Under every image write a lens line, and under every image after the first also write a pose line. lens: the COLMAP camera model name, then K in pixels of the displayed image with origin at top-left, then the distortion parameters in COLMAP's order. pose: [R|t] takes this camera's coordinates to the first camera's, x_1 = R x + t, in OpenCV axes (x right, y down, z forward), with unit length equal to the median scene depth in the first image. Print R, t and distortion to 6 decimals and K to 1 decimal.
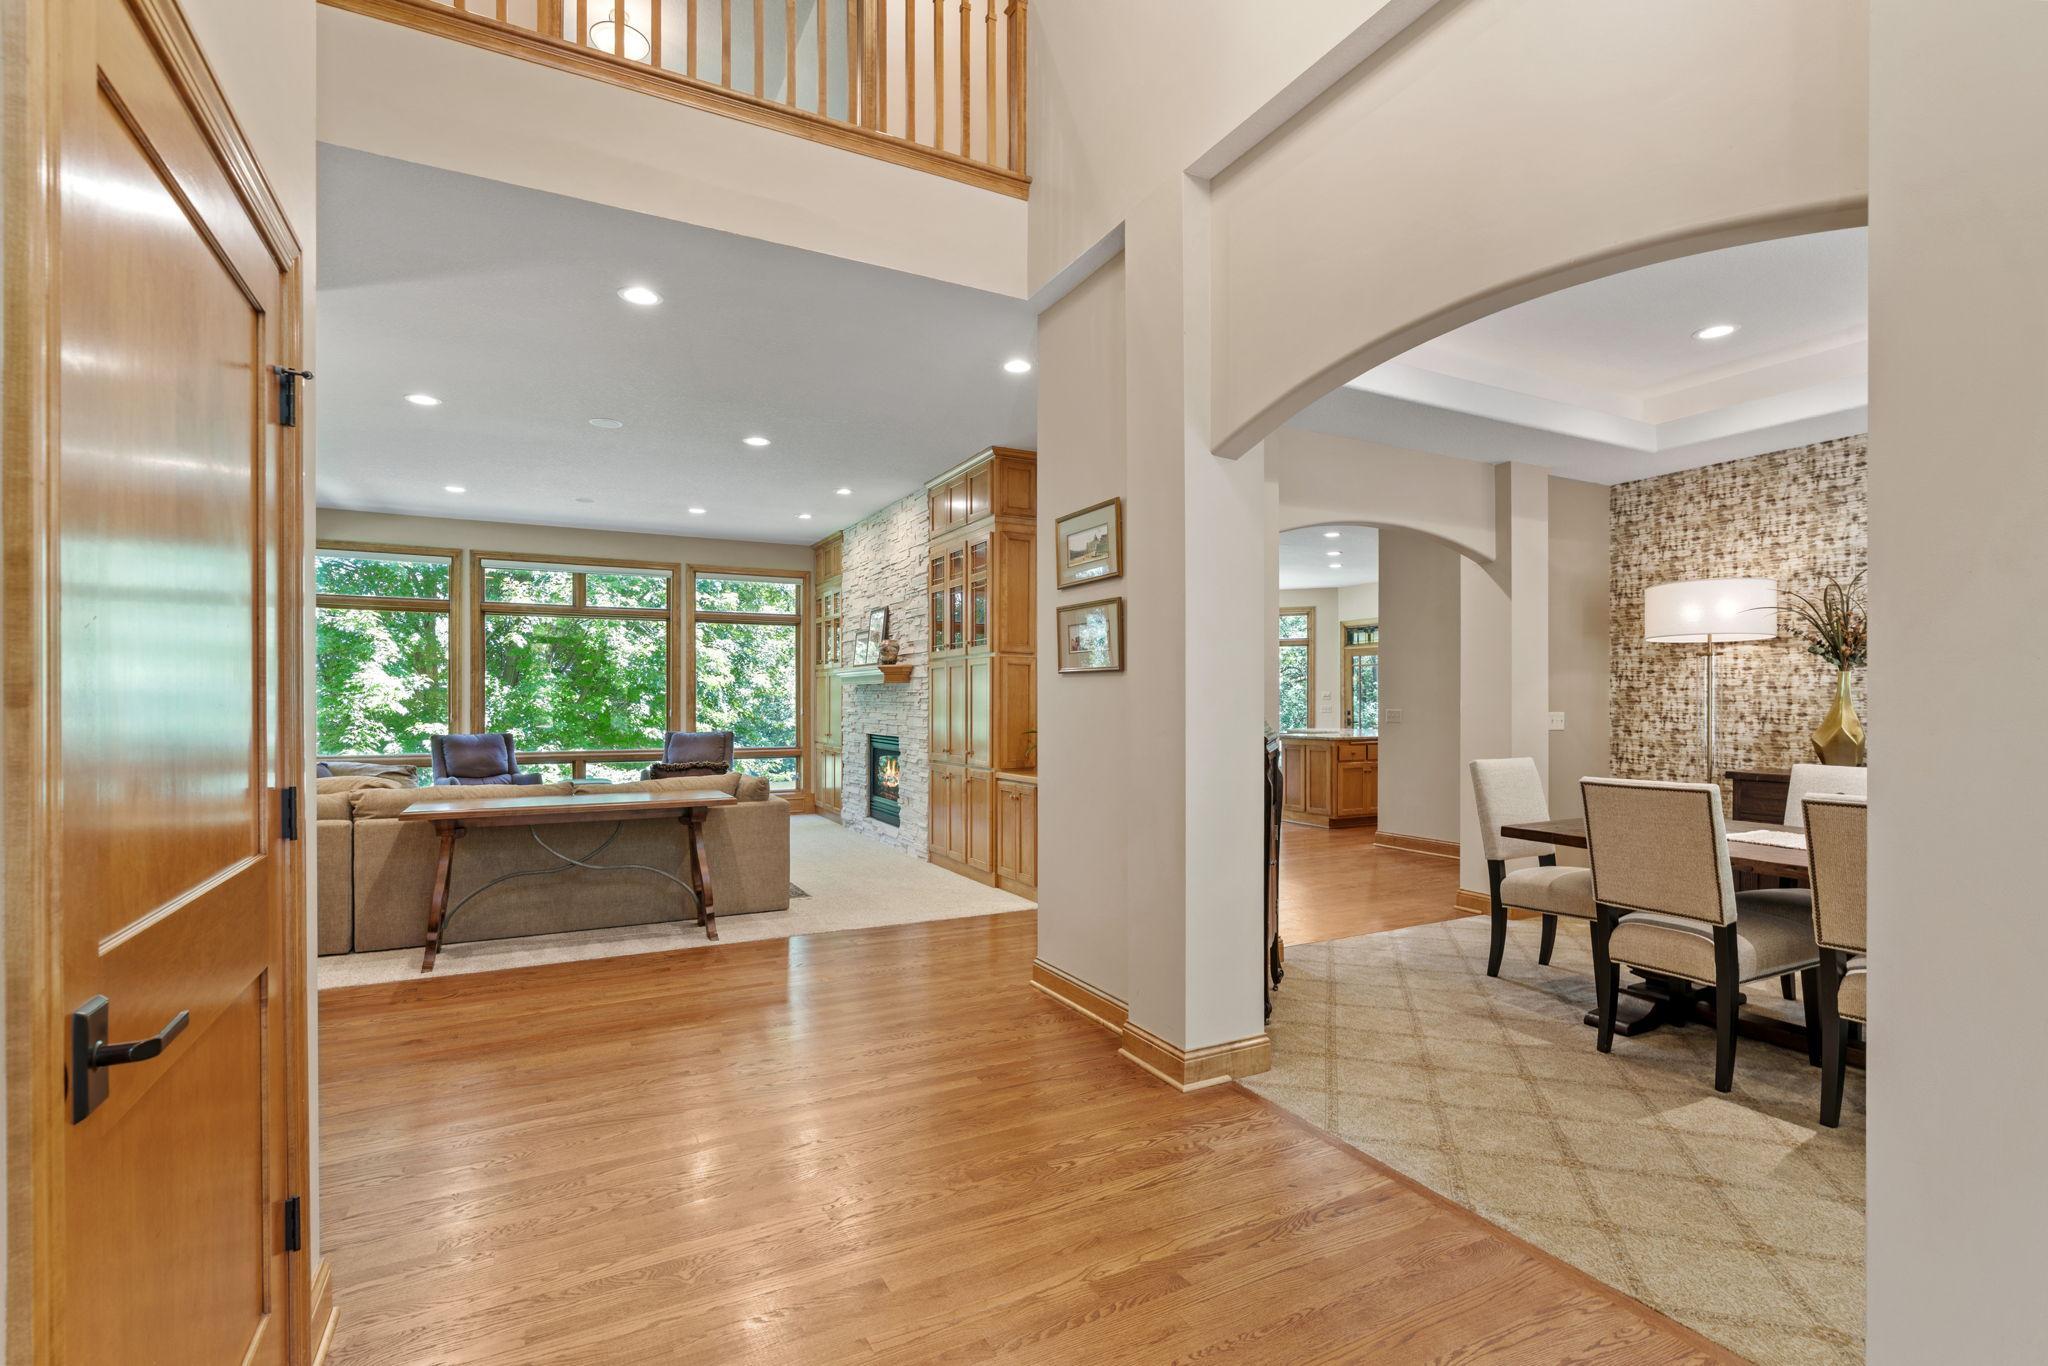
lens RADIAL K [[921.9, 0, 1026.5], [0, 921.9, 695.0], [0, 0, 1]] dist [-0.014150, 0.003159]
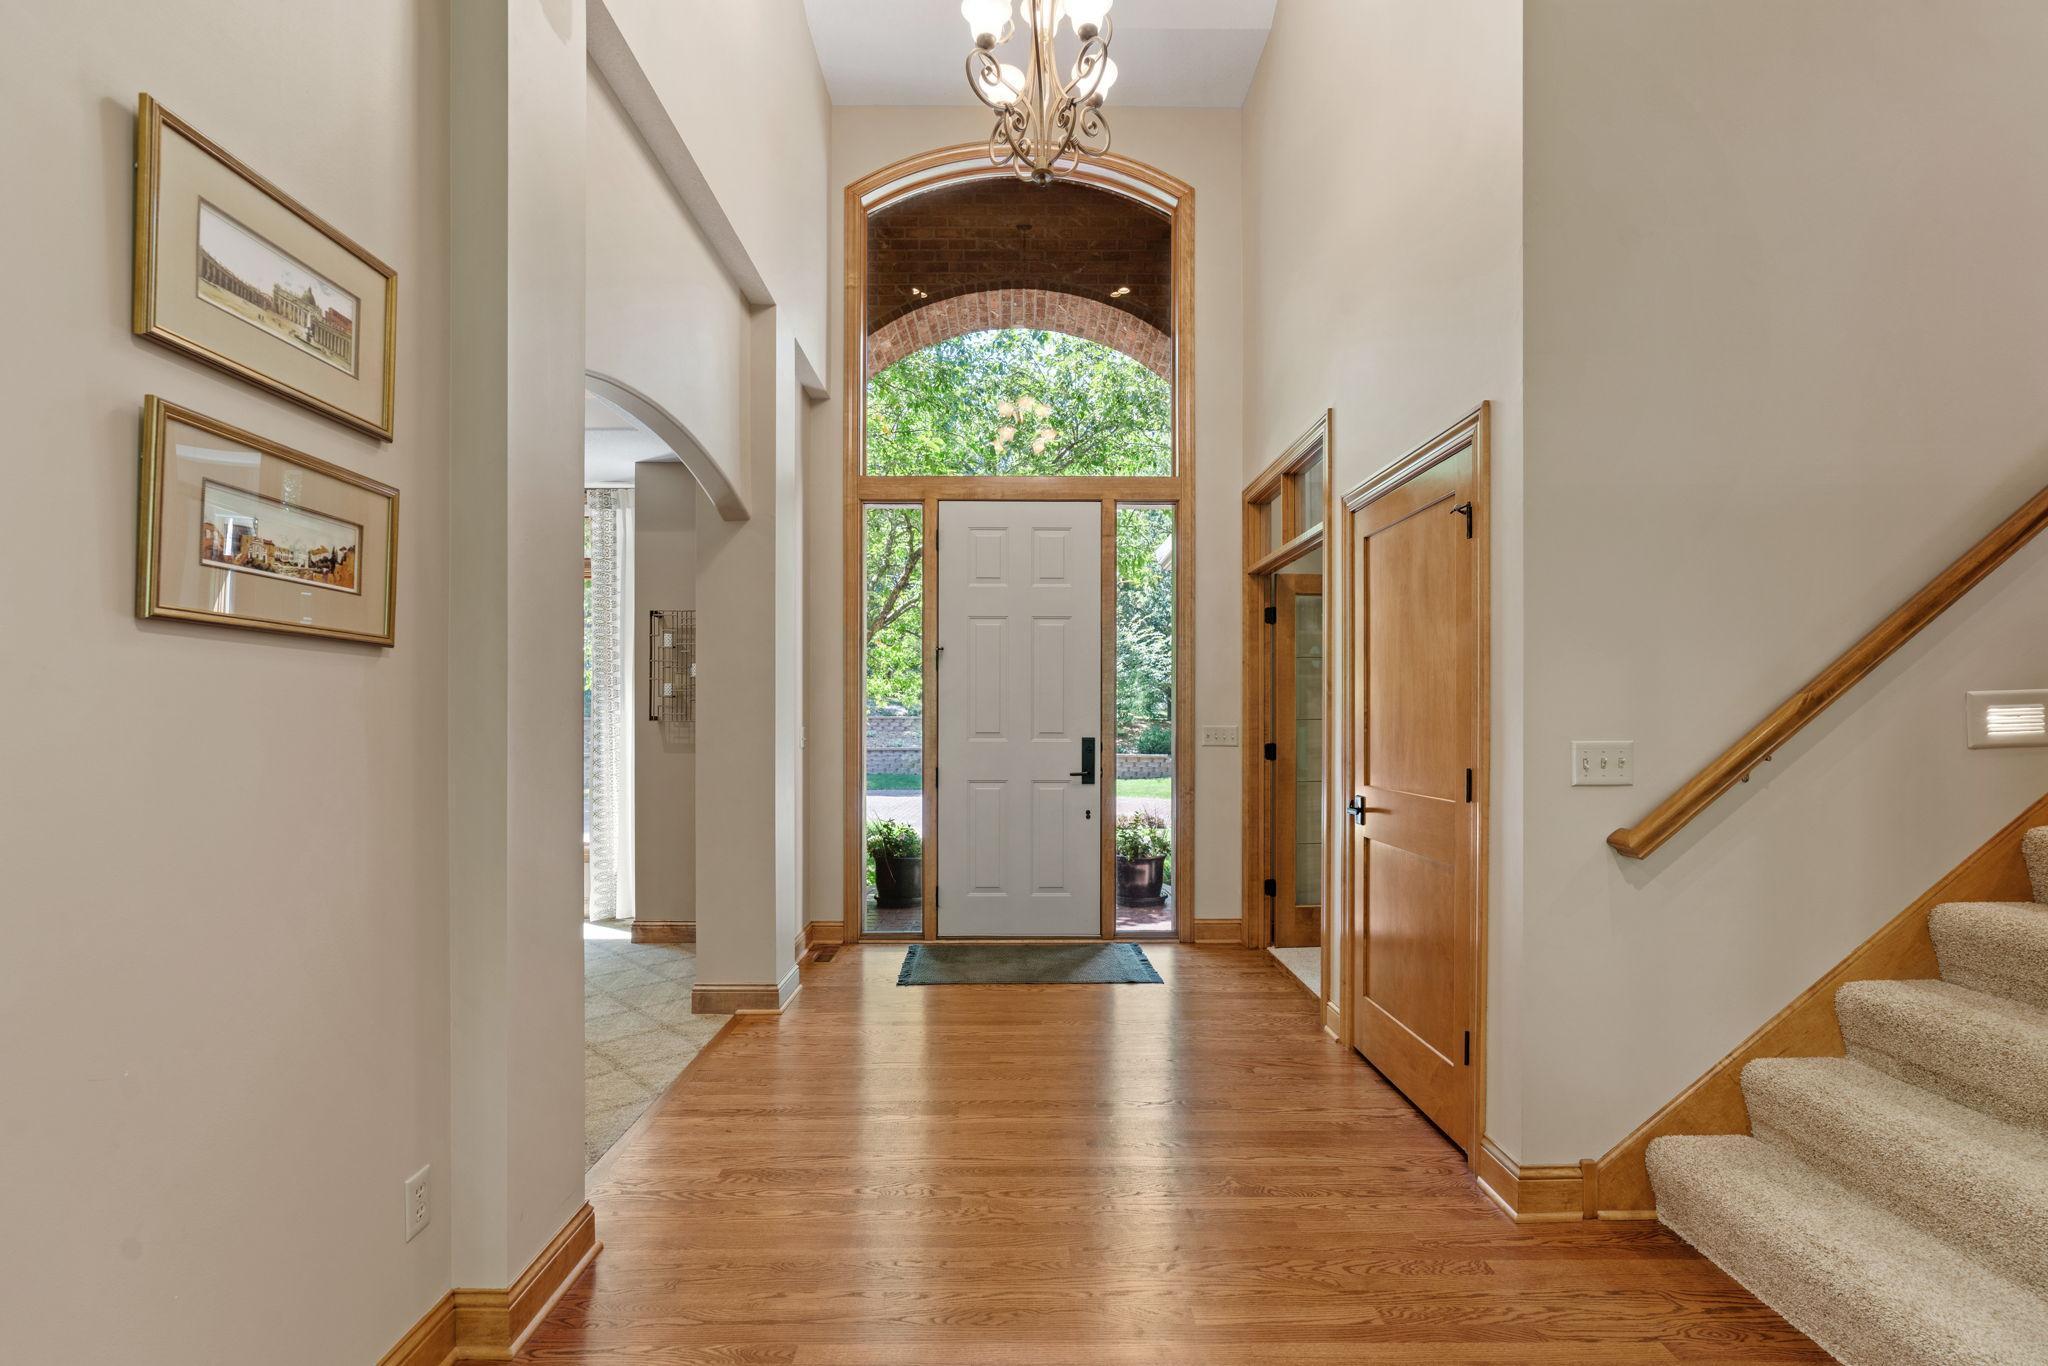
lens RADIAL K [[921.9, 0, 1021.5], [0, 921.9, 699.4], [0, 0, 1]] dist [-0.014150, 0.003159]
pose [[-0.883434, 0.007091, 0.468502, -0.382293], [-0.003472, 0.999759, -0.021678, 0.009074], [-0.468543, -0.020777, -0.883197, 1.217374]]
